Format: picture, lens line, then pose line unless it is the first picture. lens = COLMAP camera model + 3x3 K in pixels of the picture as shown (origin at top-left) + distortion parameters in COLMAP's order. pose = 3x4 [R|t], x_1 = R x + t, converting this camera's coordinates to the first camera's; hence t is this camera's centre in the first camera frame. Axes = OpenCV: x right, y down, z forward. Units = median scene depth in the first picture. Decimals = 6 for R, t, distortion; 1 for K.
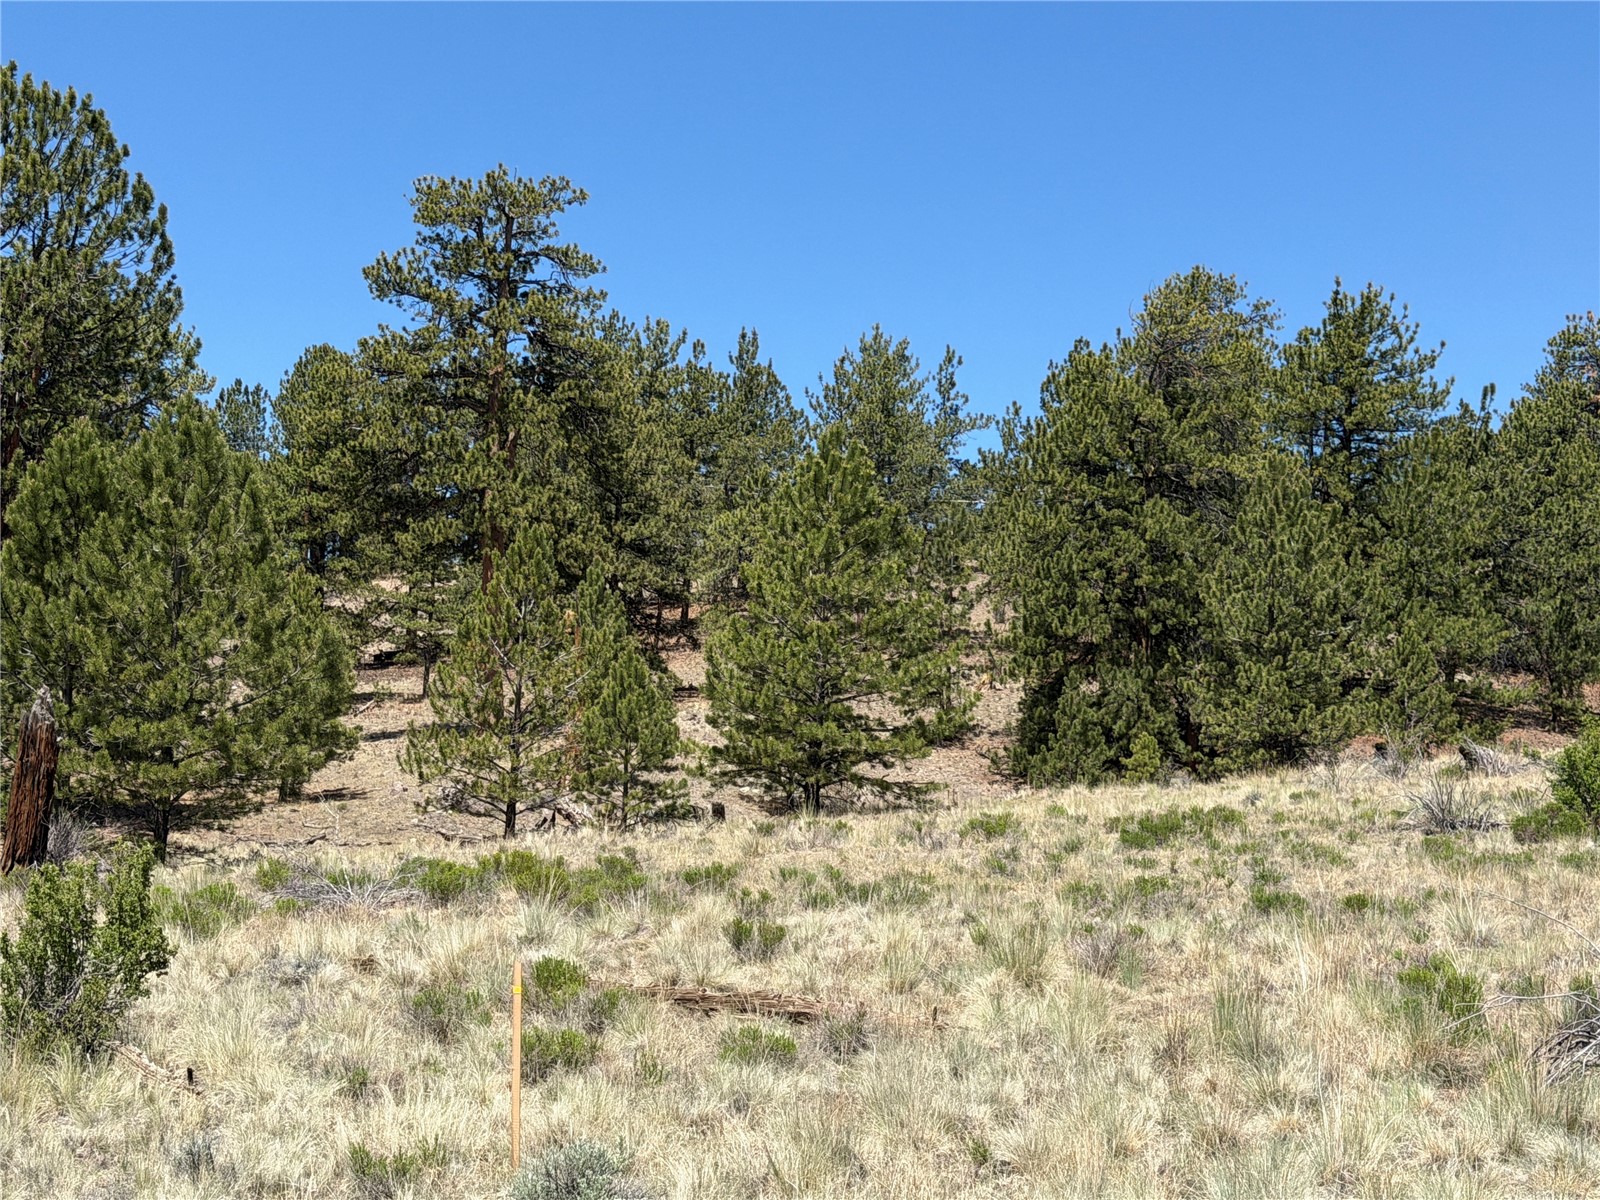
lens RADIAL K [[2759.7, 0, 808.8], [0, 2759.7, 592.0], [0, 0, 1]] dist [0.124586, 0.000000]
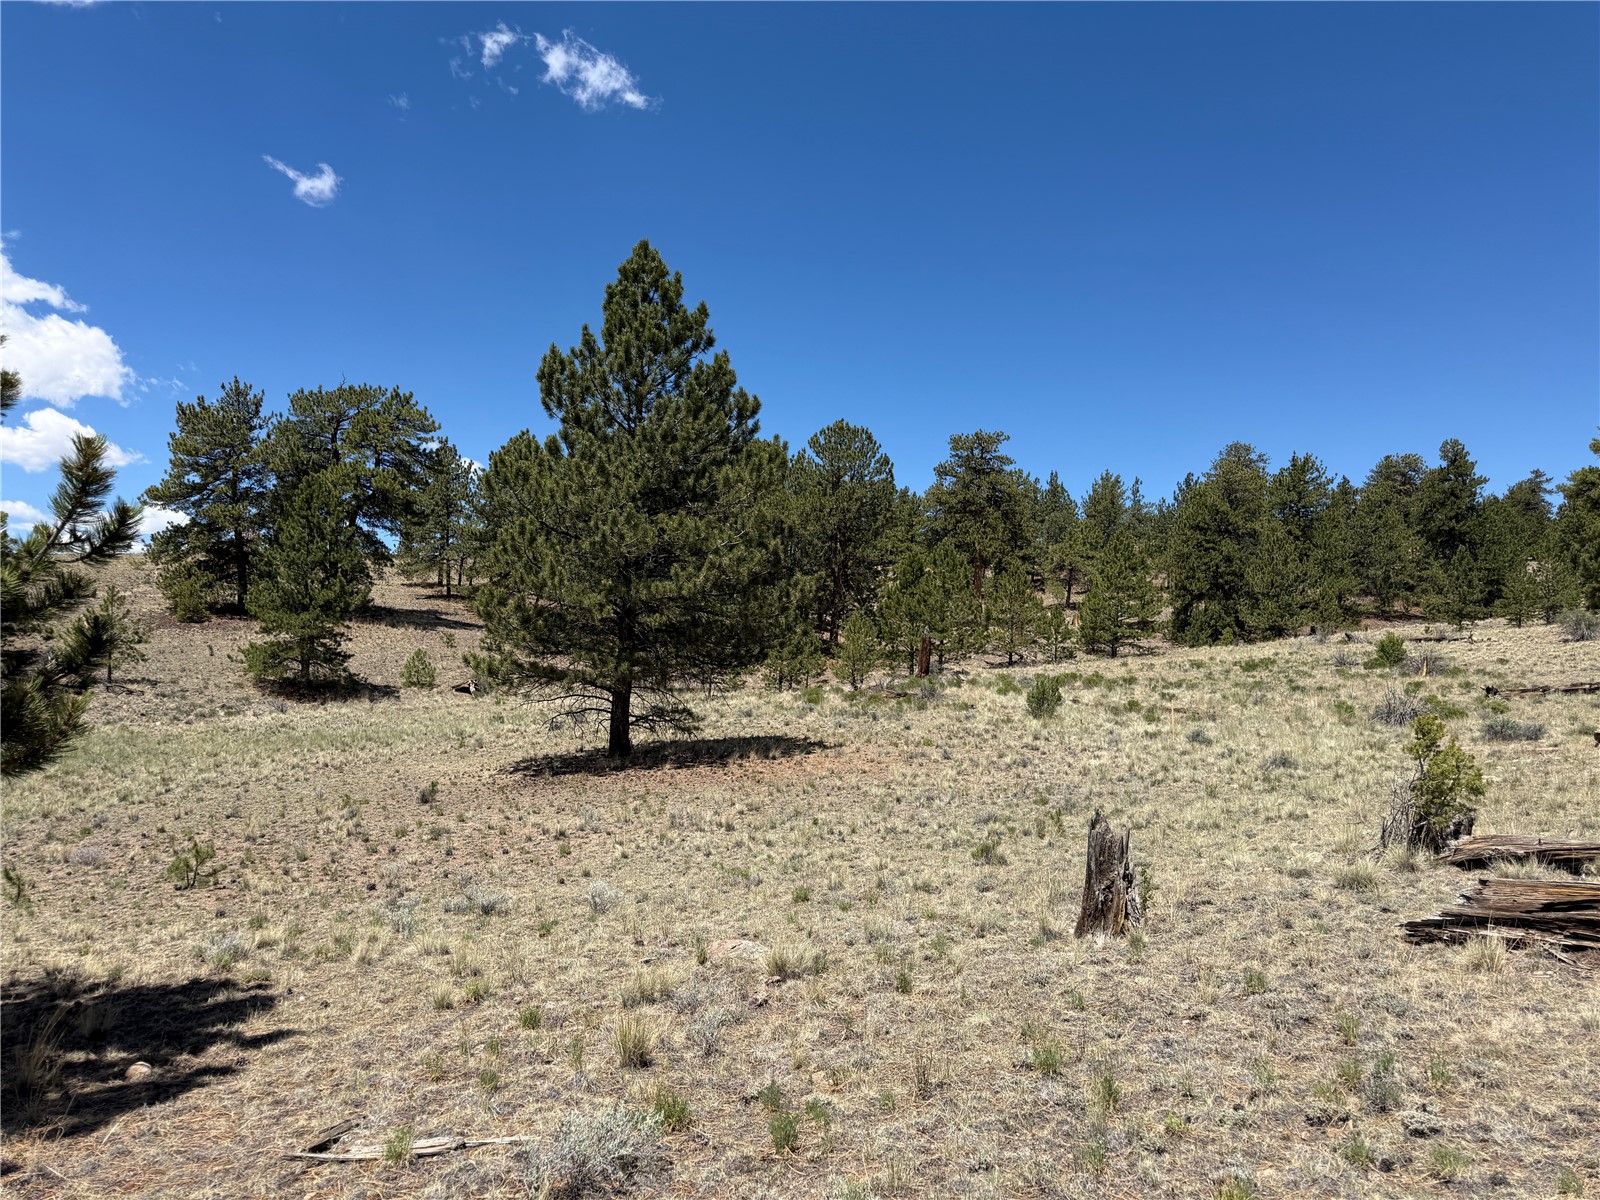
lens RADIAL K [[1136.0, 0, 808.3], [0, 1136.0, 616.5], [0, 0, 1]] dist [0.061595, -0.074194]
pose [[0.978762, -0.016645, -0.204321, -0.050599], [0.027422, 0.998371, 0.050030, -0.025634], [0.203156, -0.054571, 0.977625, -0.206711]]
